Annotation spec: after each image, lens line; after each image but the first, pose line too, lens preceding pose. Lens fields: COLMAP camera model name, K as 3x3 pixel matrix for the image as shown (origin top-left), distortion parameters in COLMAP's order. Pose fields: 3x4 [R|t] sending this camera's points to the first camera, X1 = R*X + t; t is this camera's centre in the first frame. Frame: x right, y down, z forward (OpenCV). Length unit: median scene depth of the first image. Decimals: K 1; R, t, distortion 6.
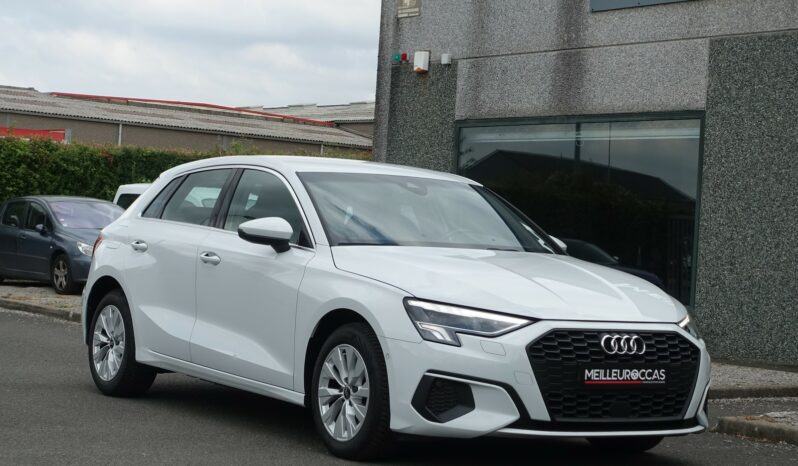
lens RADIAL K [[1772.8, 0, 399.0], [0, 1772.8, 233.0], [0, 0, 1]] dist [-0.038668, -0.187168]
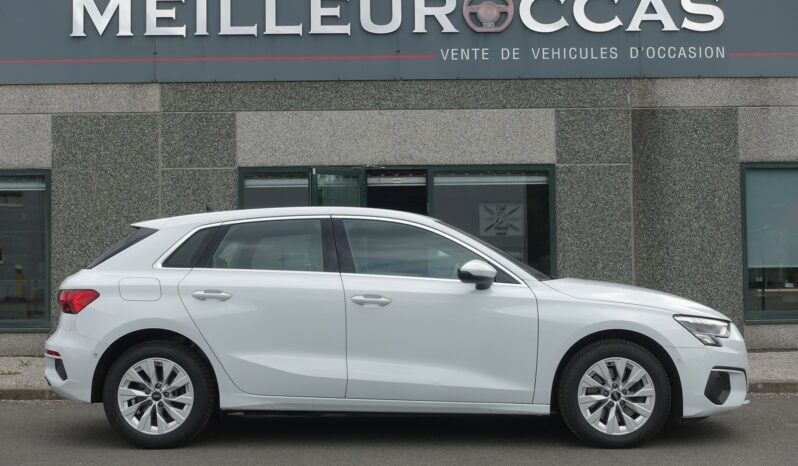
lens RADIAL K [[1116.5, 0, 399.0], [0, 1116.5, 233.0], [0, 0, 1]] dist [-0.054519, -0.000723]
pose [[0.556662, -0.024174, 0.830387, -0.368944], [0.036580, 0.999320, 0.004570, -0.016491], [-0.829933, 0.027832, 0.557168, 0.330912]]
